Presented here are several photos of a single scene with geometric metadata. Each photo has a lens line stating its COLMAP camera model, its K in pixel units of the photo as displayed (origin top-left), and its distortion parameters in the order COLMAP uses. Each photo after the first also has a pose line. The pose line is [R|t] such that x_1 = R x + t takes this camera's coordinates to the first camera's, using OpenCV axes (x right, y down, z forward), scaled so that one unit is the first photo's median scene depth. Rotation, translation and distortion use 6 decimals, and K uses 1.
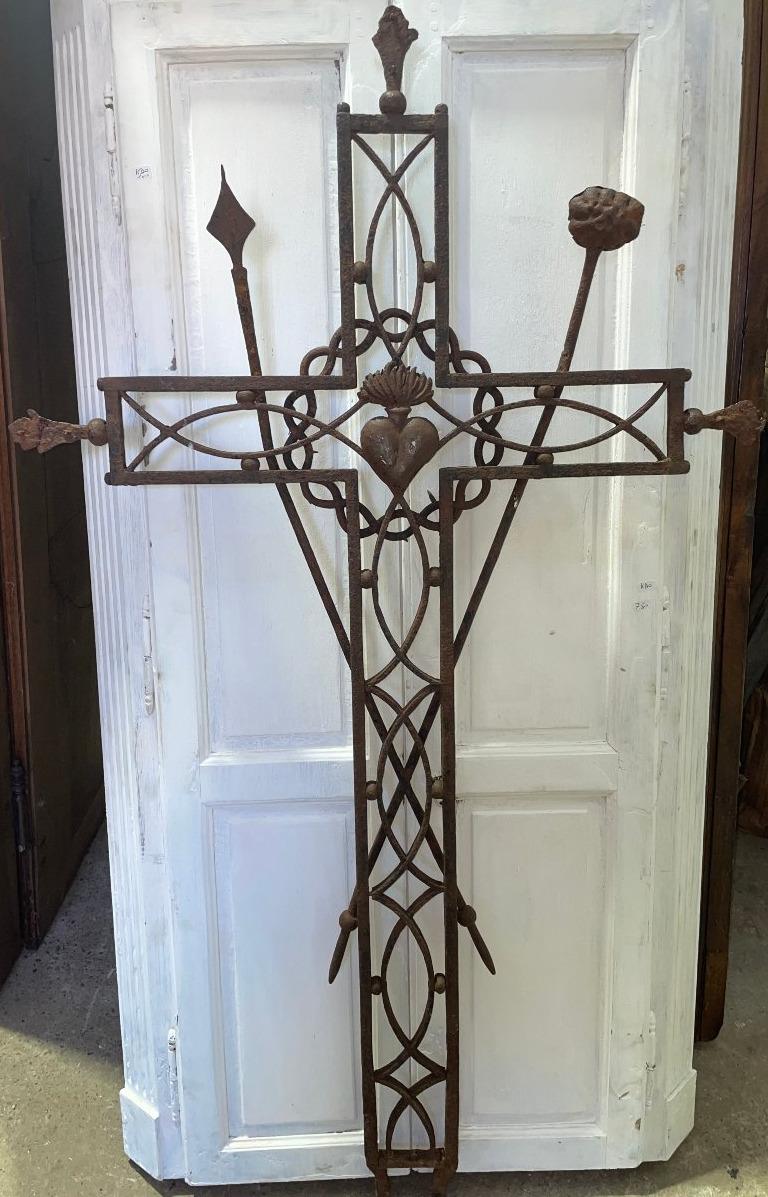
lens RADIAL K [[905.5, 0, 384.0], [0, 905.5, 598.5], [0, 0, 1]] dist [0.088431, -0.125211]
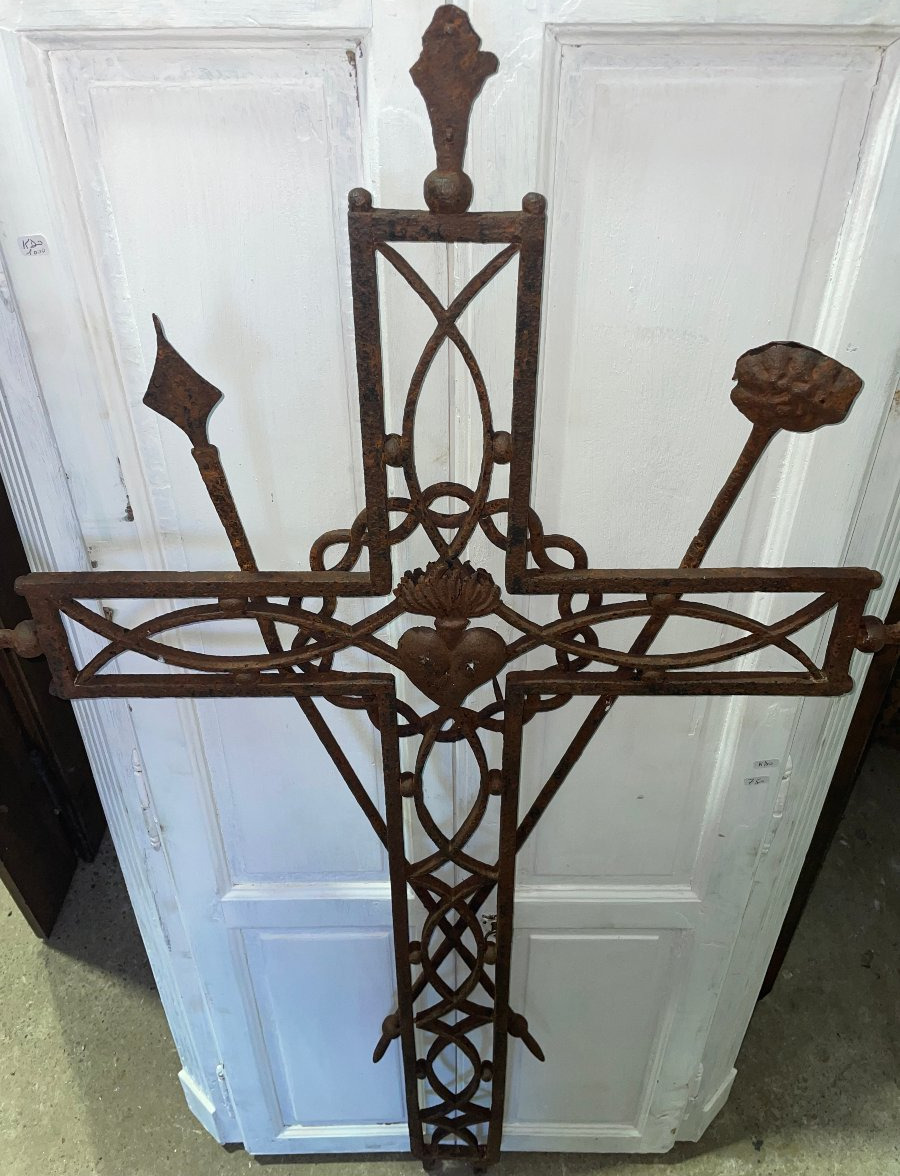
lens RADIAL K [[916.4, 0, 450.0], [0, 916.4, 588.0], [0, 0, 1]] dist [0.073688, -0.106570]
pose [[0.999536, 0.027671, -0.012739, 0.022695], [-0.019728, 0.906637, 0.421451, -0.508604], [0.023212, -0.421004, 0.906762, 0.352818]]
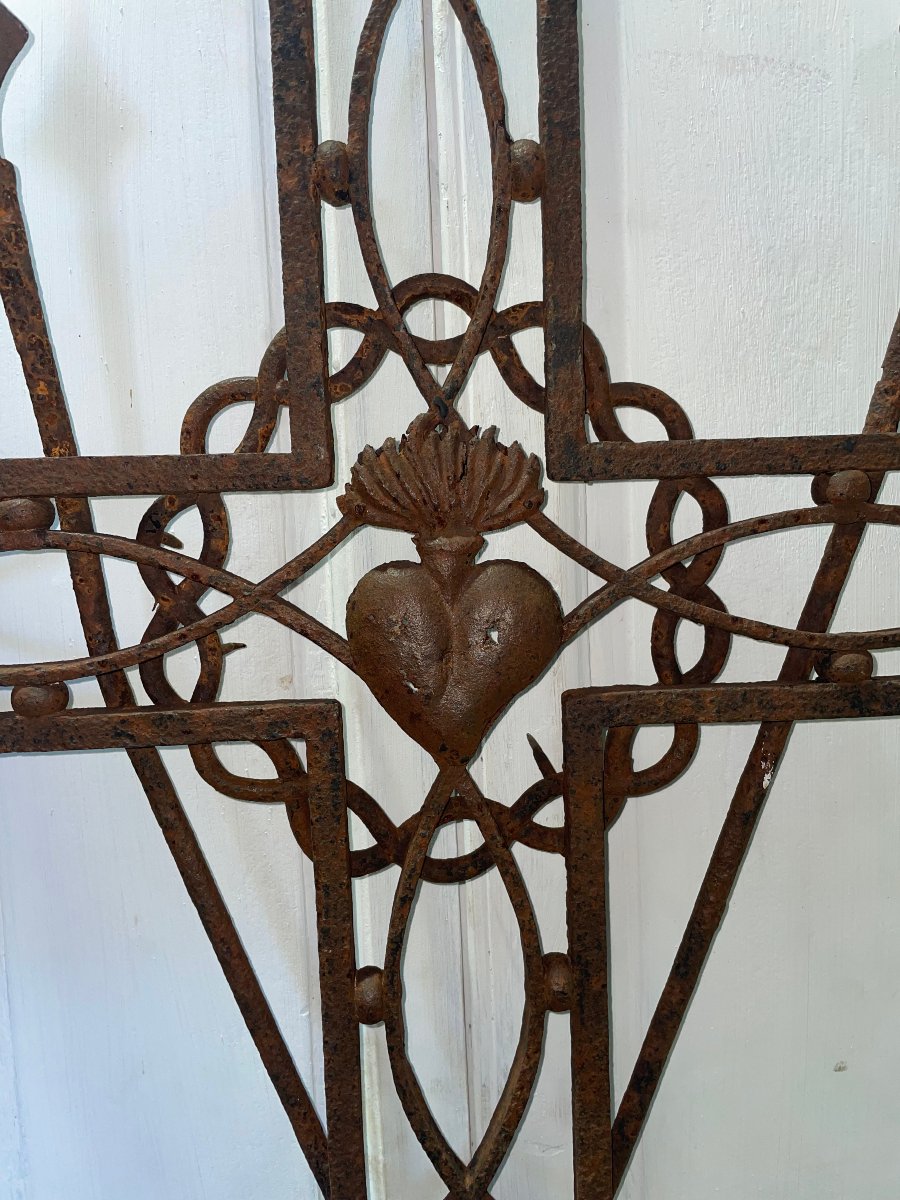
lens RADIAL K [[913.6, 0, 450.0], [0, 913.6, 600.0], [0, 0, 1]] dist [0.090493, -0.133834]
pose [[0.999796, -0.018927, 0.007008, 0.012837], [0.019475, 0.995848, -0.088927, -0.146226], [-0.005296, 0.089045, 0.996013, 0.612483]]
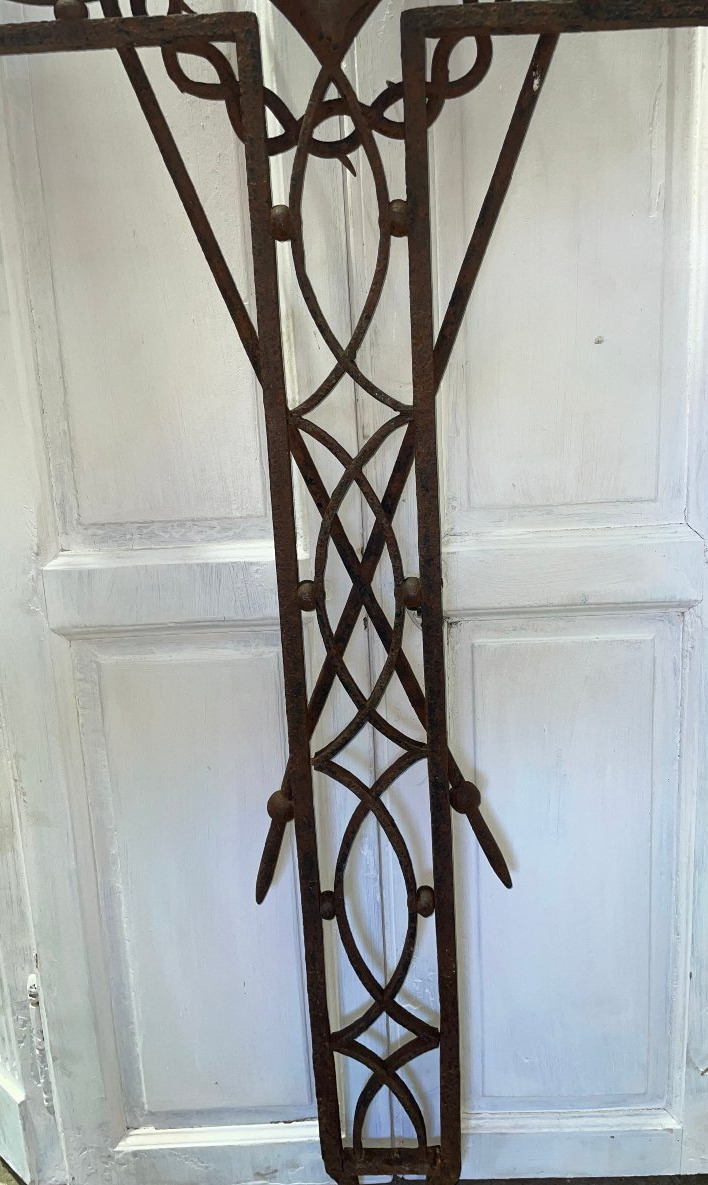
lens RADIAL K [[894.9, 0, 388.1], [0, 894.9, 596.9], [0, 0, 1]] dist [0.075226, -0.099665]
pose [[0.999425, -0.016541, -0.029608, 0.062693], [0.017552, 0.999260, 0.034229, 0.201280], [0.029019, -0.034729, 0.998975, 0.407615]]
